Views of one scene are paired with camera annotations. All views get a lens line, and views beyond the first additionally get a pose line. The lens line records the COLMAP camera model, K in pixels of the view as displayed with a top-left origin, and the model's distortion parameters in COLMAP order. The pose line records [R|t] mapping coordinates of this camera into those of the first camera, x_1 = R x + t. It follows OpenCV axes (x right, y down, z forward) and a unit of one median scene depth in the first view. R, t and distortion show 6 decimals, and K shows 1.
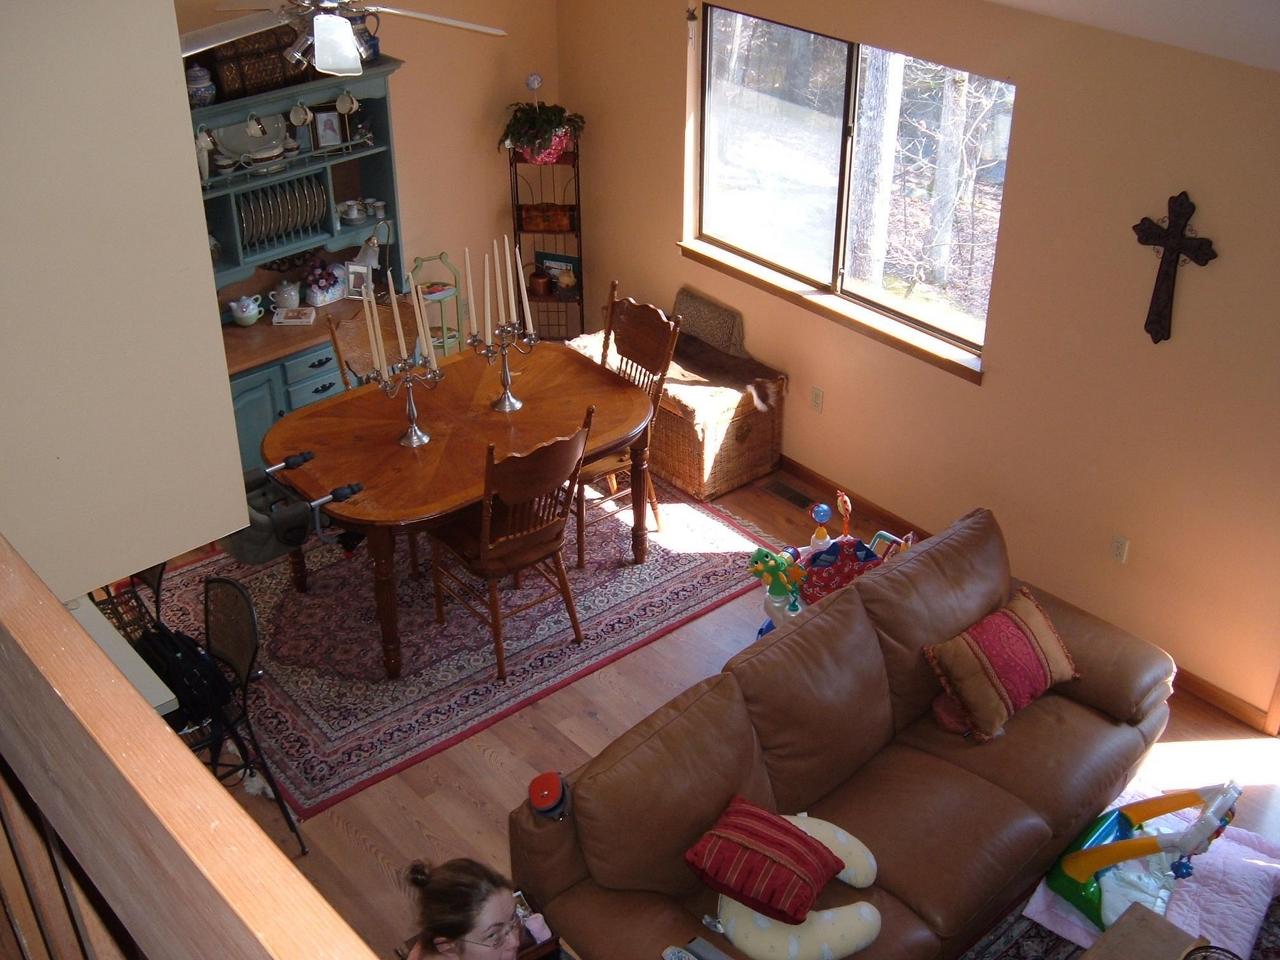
lens RADIAL K [[1444.4, 0, 640.0], [0, 1444.4, 480.0], [0, 0, 1]] dist [-0.110329, -0.001712]
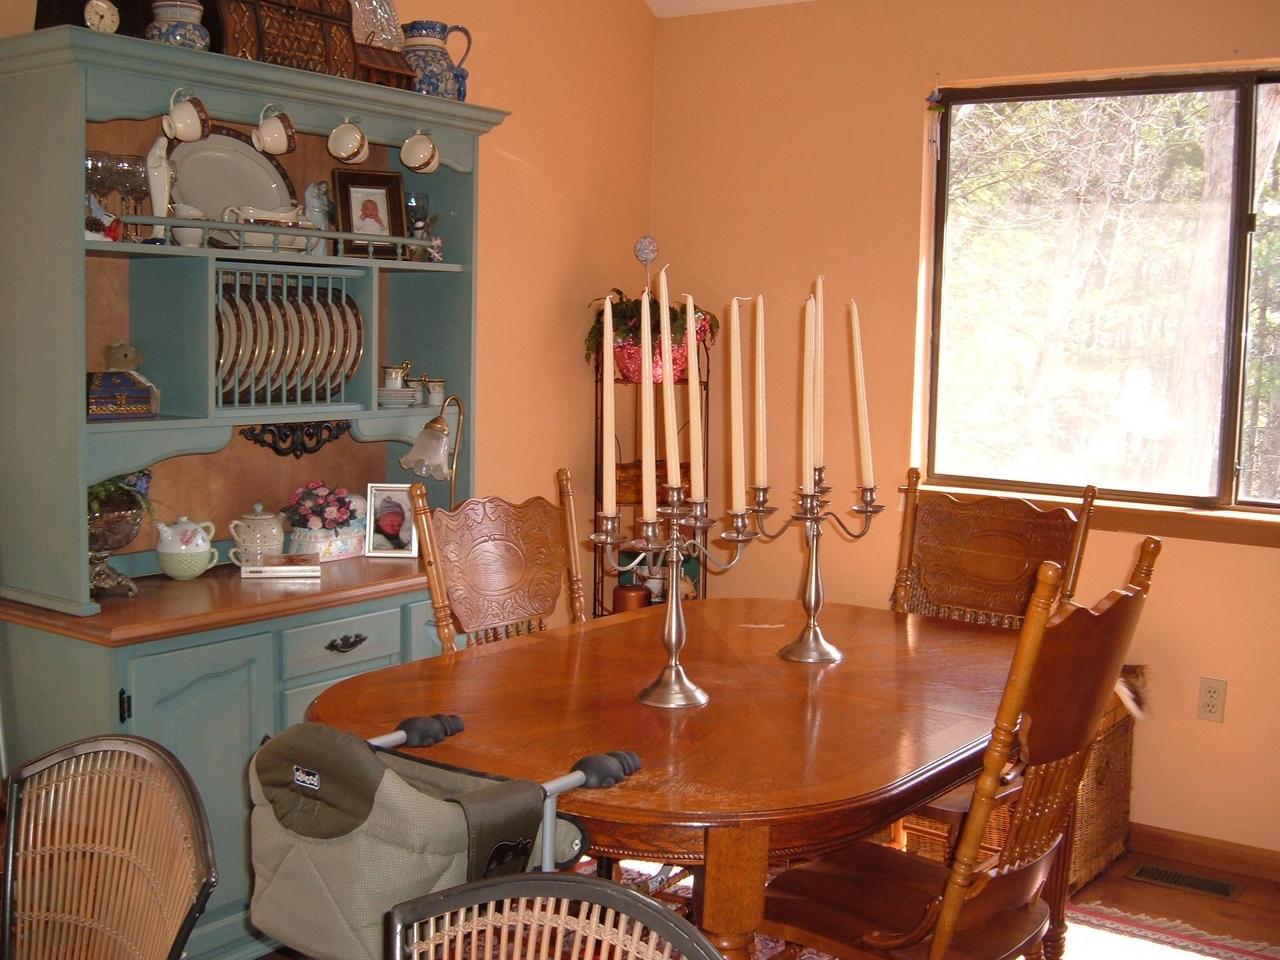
lens RADIAL K [[1444.4, 0, 640.0], [0, 1444.4, 480.0], [0, 0, 1]] dist [-0.110329, -0.001712]
pose [[0.975349, -0.002254, 0.220654, -0.233566], [0.097444, 0.901569, -0.421519, 0.083725], [-0.197985, 0.432630, 0.879564, 0.530607]]
